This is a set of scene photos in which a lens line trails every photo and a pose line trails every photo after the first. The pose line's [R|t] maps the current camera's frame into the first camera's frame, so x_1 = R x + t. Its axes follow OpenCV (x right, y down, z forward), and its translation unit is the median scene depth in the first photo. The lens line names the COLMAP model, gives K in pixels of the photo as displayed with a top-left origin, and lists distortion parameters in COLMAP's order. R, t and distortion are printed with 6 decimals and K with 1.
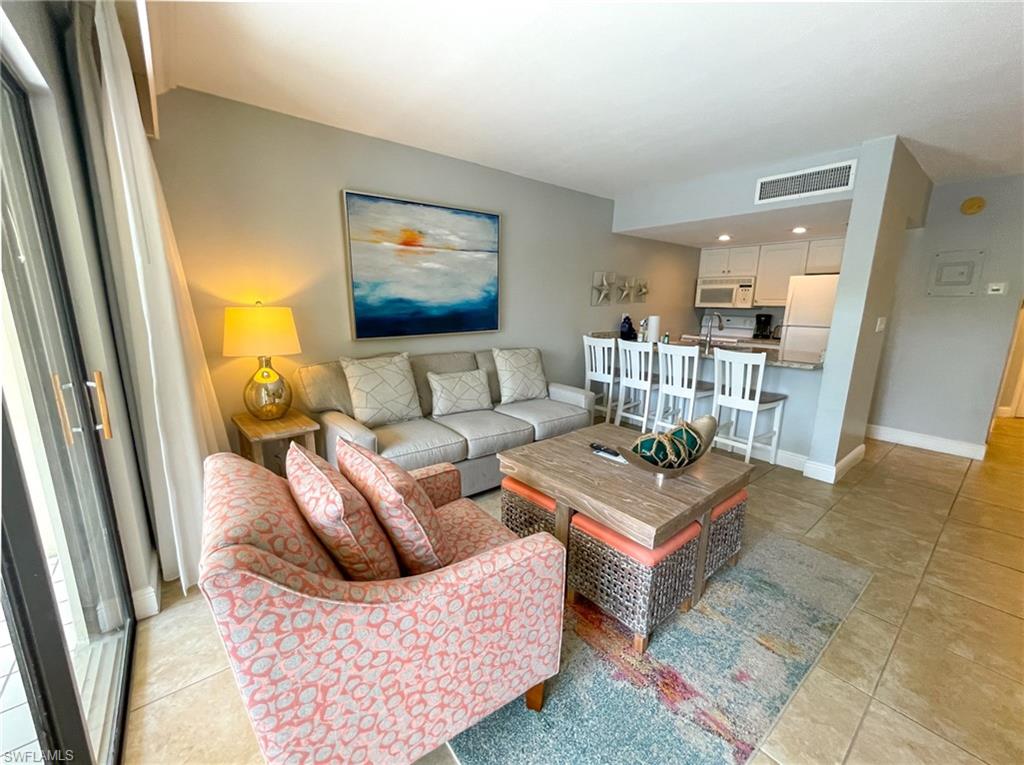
lens RADIAL K [[410.0, 0, 515.2], [0, 410.0, 387.7], [0, 0, 1]] dist [0.000527, -0.000036]
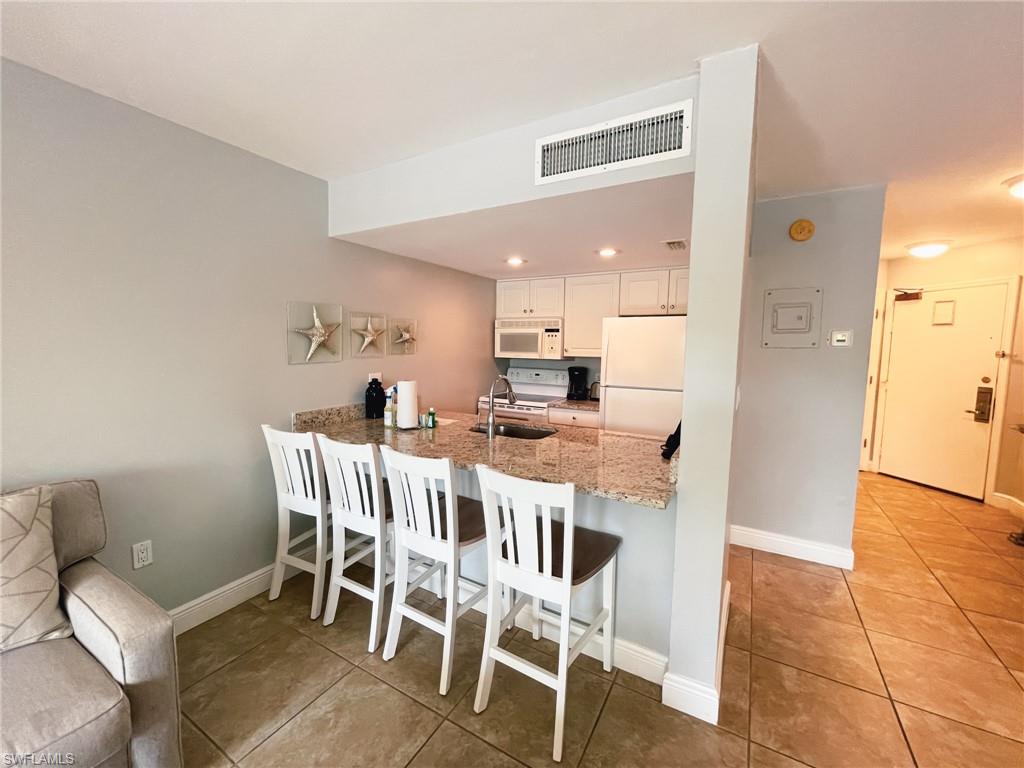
lens RADIAL K [[415.1, 0, 511.0], [0, 415.1, 385.1], [0, 0, 1]] dist [-0.004426, -0.000268]
pose [[0.934830, -0.036629, 0.353201, 0.344265], [0.073081, 0.993219, -0.090422, -0.134338], [-0.347494, 0.110341, 0.931167, 0.520105]]
